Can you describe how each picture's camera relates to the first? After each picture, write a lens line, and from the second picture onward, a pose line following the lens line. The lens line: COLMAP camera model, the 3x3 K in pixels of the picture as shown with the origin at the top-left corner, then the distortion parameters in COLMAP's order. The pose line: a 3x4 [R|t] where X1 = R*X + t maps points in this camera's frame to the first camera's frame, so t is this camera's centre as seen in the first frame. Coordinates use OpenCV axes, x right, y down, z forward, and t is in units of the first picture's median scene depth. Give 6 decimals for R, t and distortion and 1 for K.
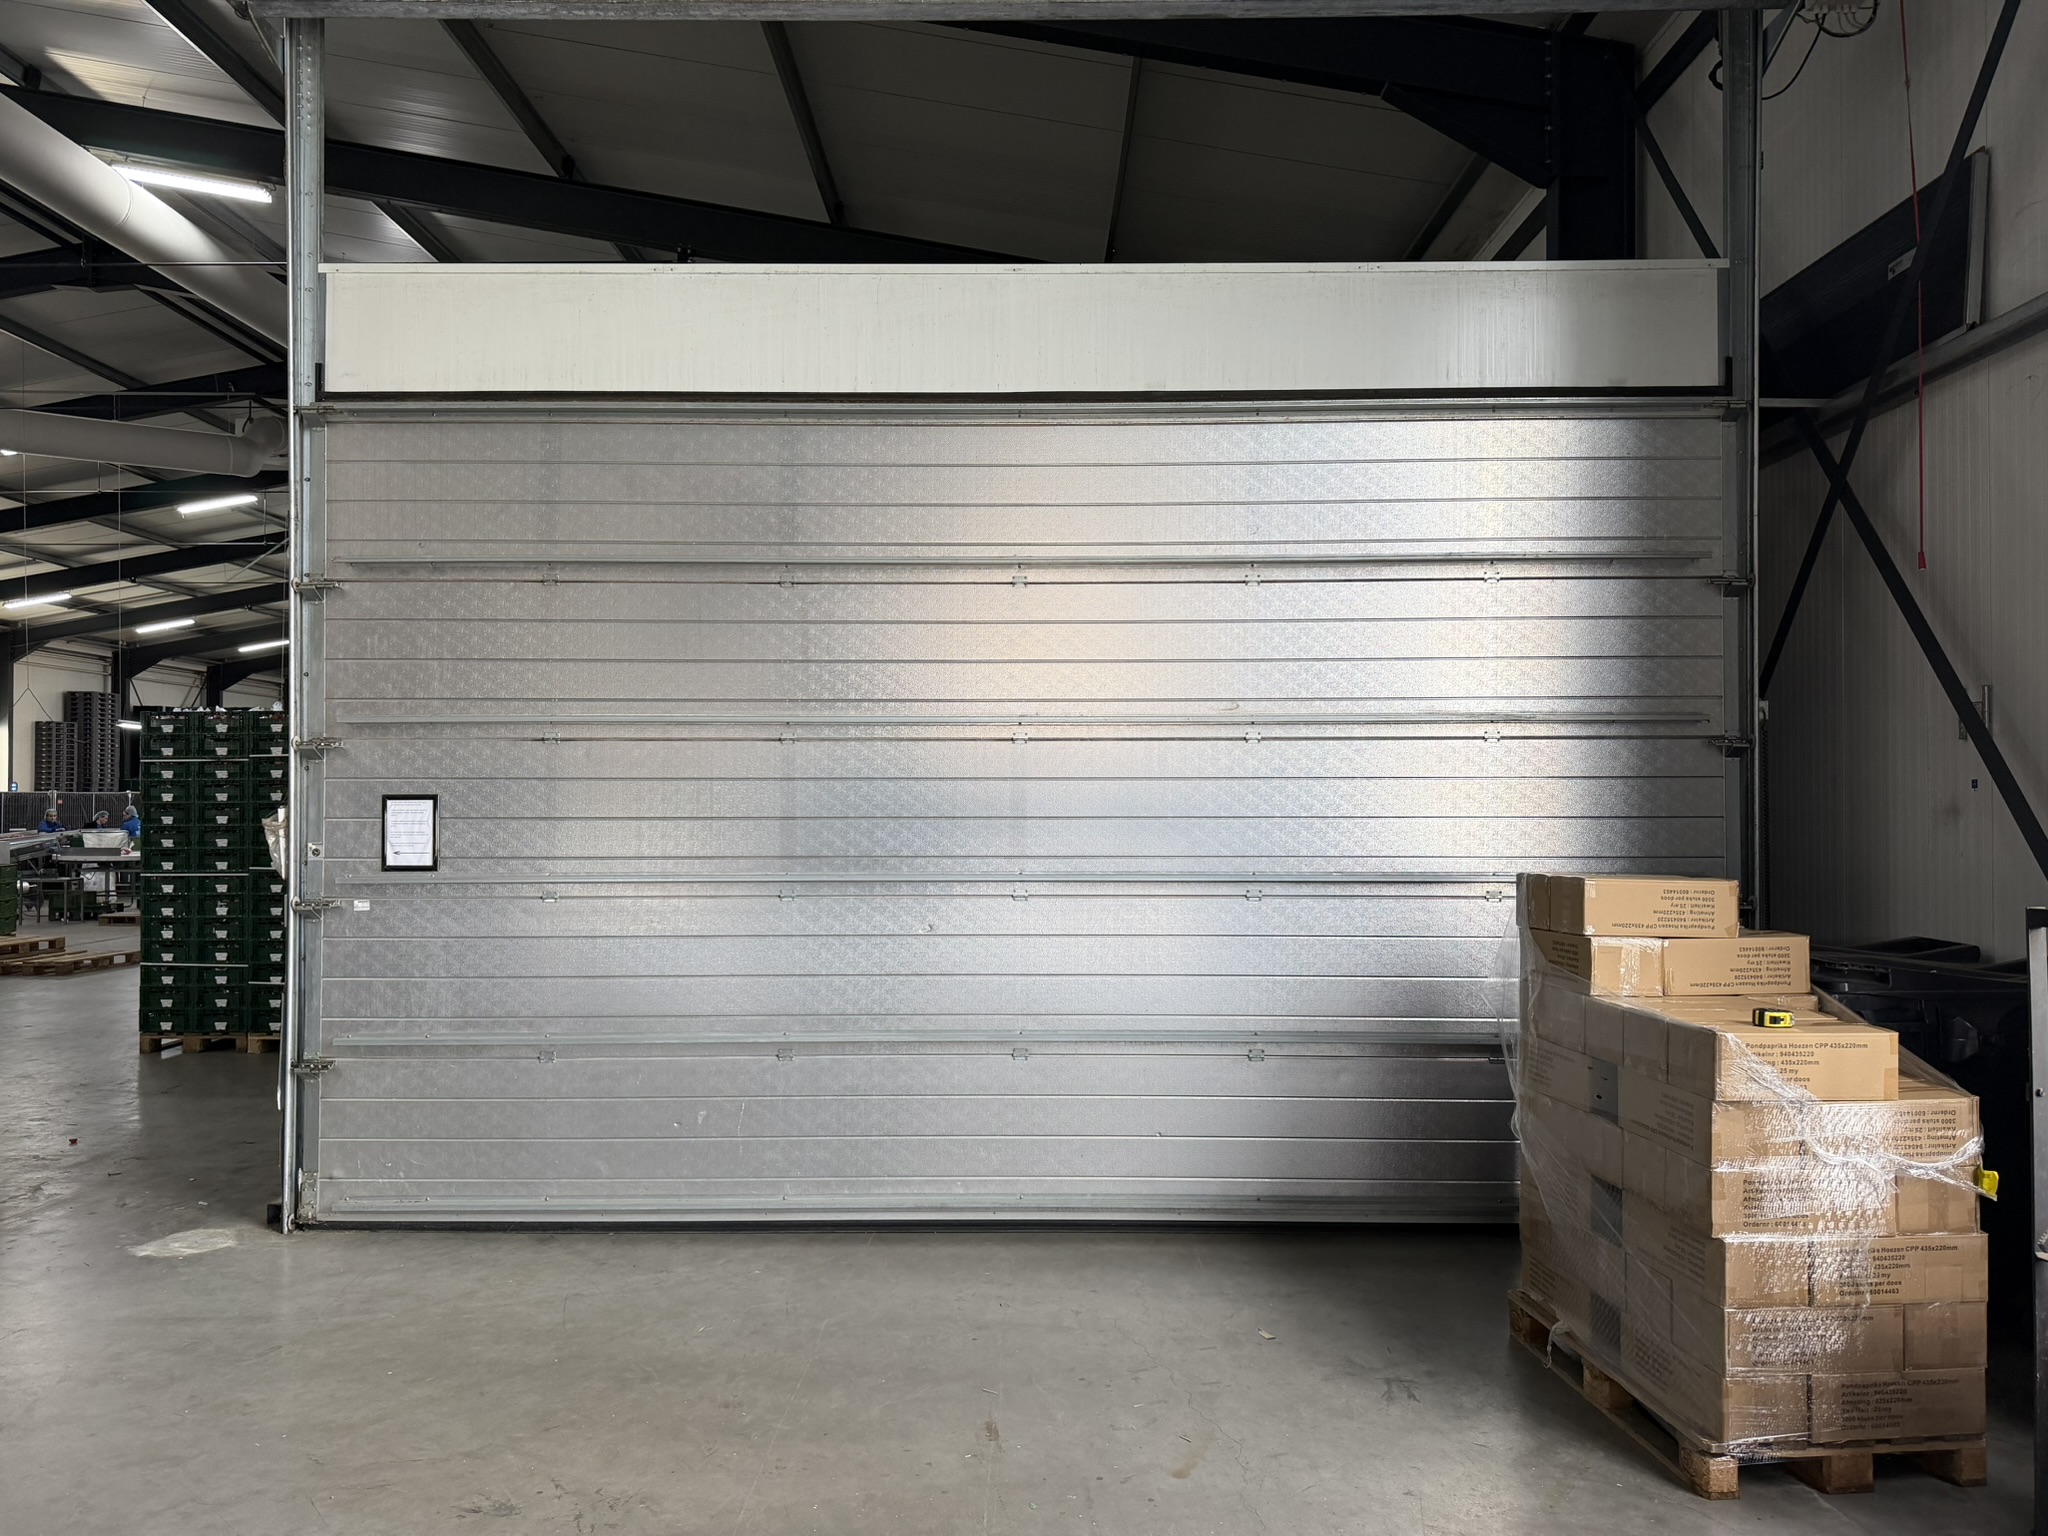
lens RADIAL K [[1460.3, 0, 1025.1], [0, 1460.3, 784.4], [0, 0, 1]] dist [0.022372, -0.024678]
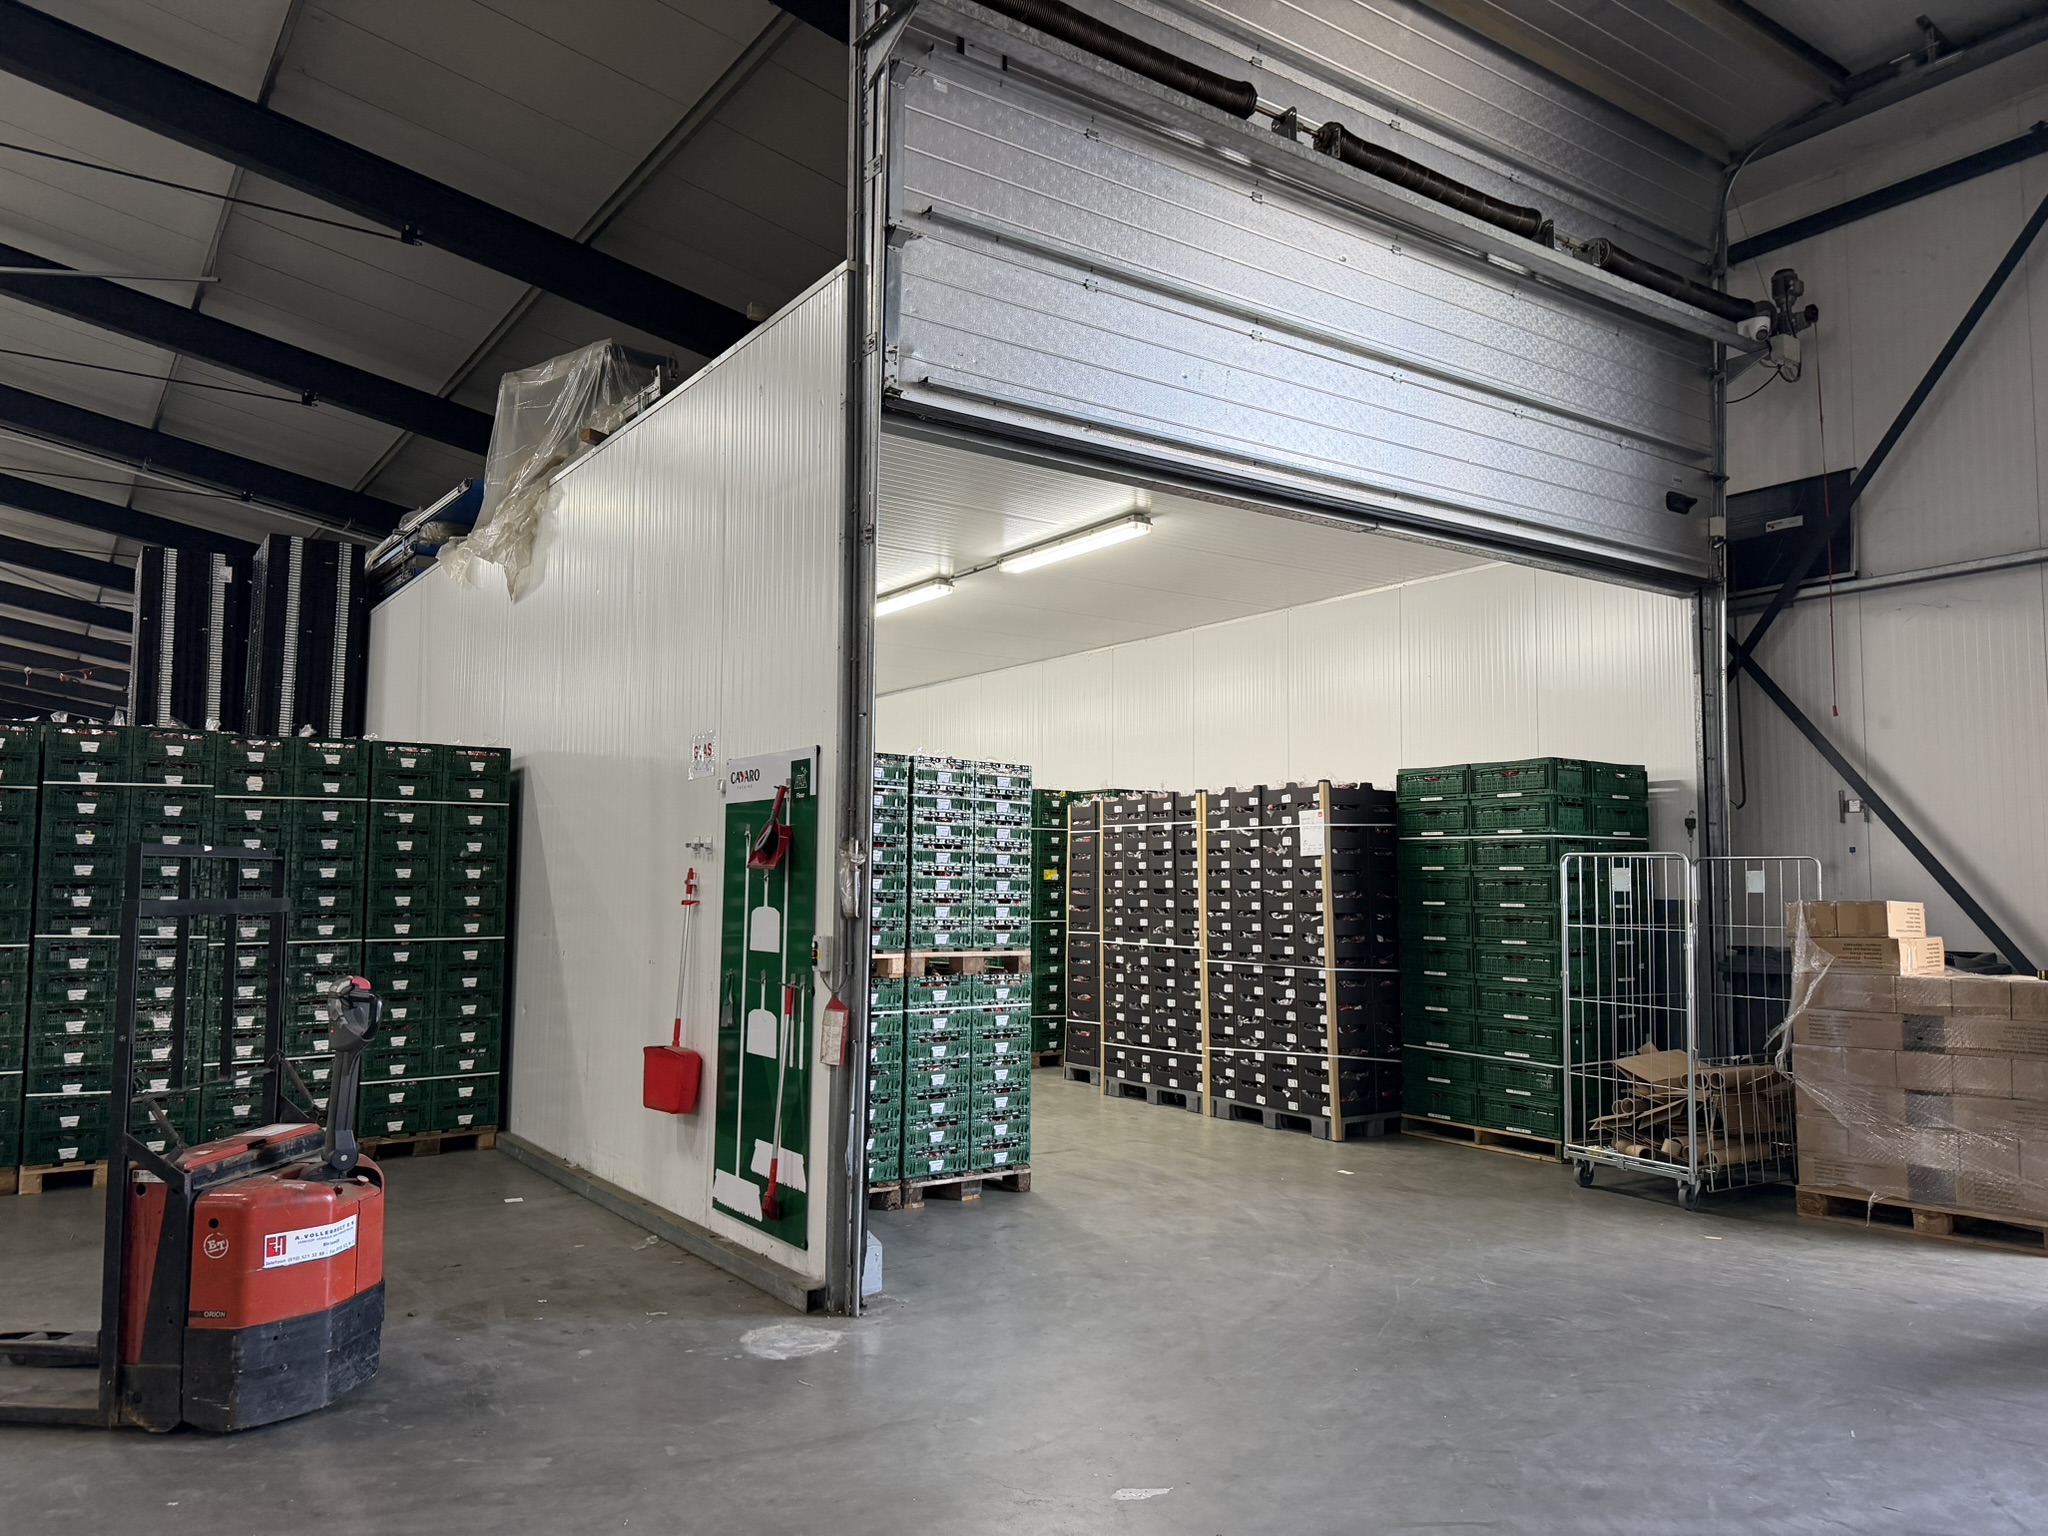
lens RADIAL K [[1460.3, 0, 1028.5], [0, 1460.3, 760.1], [0, 0, 1]] dist [0.022372, -0.024678]
pose [[0.808947, 0.056713, 0.585140, -0.954483], [-0.011521, 0.996674, -0.080671, 0.038817], [-0.587769, 0.058517, 0.806910, 0.196498]]
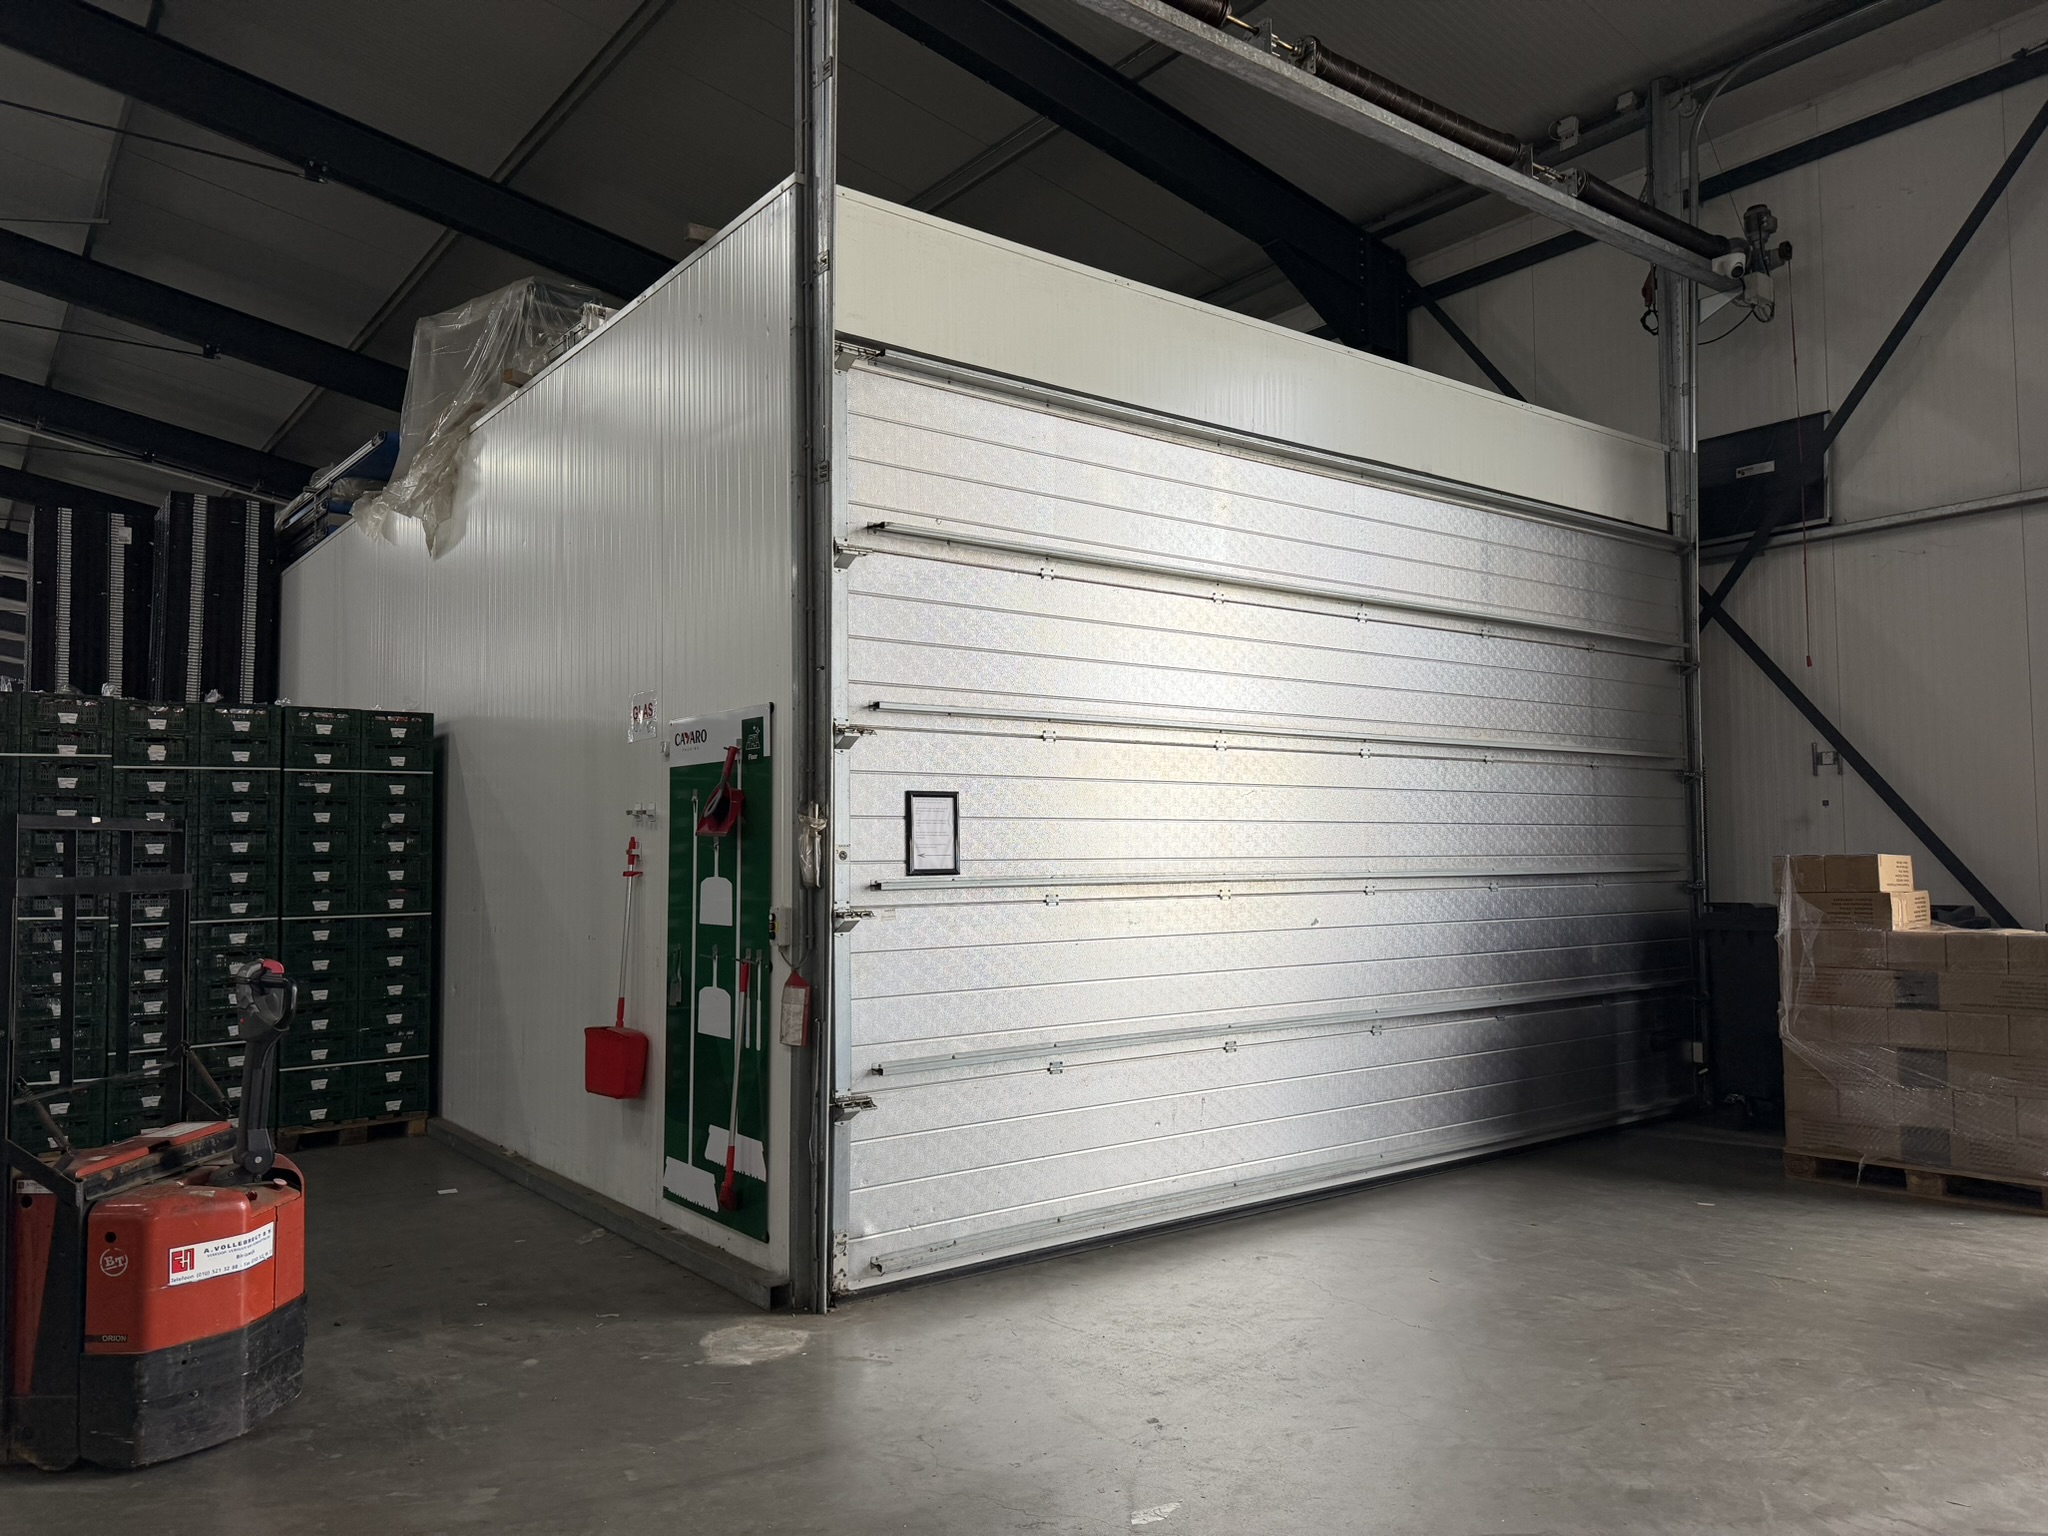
lens RADIAL K [[1460.3, 0, 1013.0], [0, 1460.3, 764.4], [0, 0, 1]] dist [0.022372, -0.024678]
pose [[0.787386, 0.032720, 0.615591, -0.935732], [0.001879, 0.998458, -0.055474, 0.040874], [-0.616457, 0.044836, 0.786111, 0.263711]]
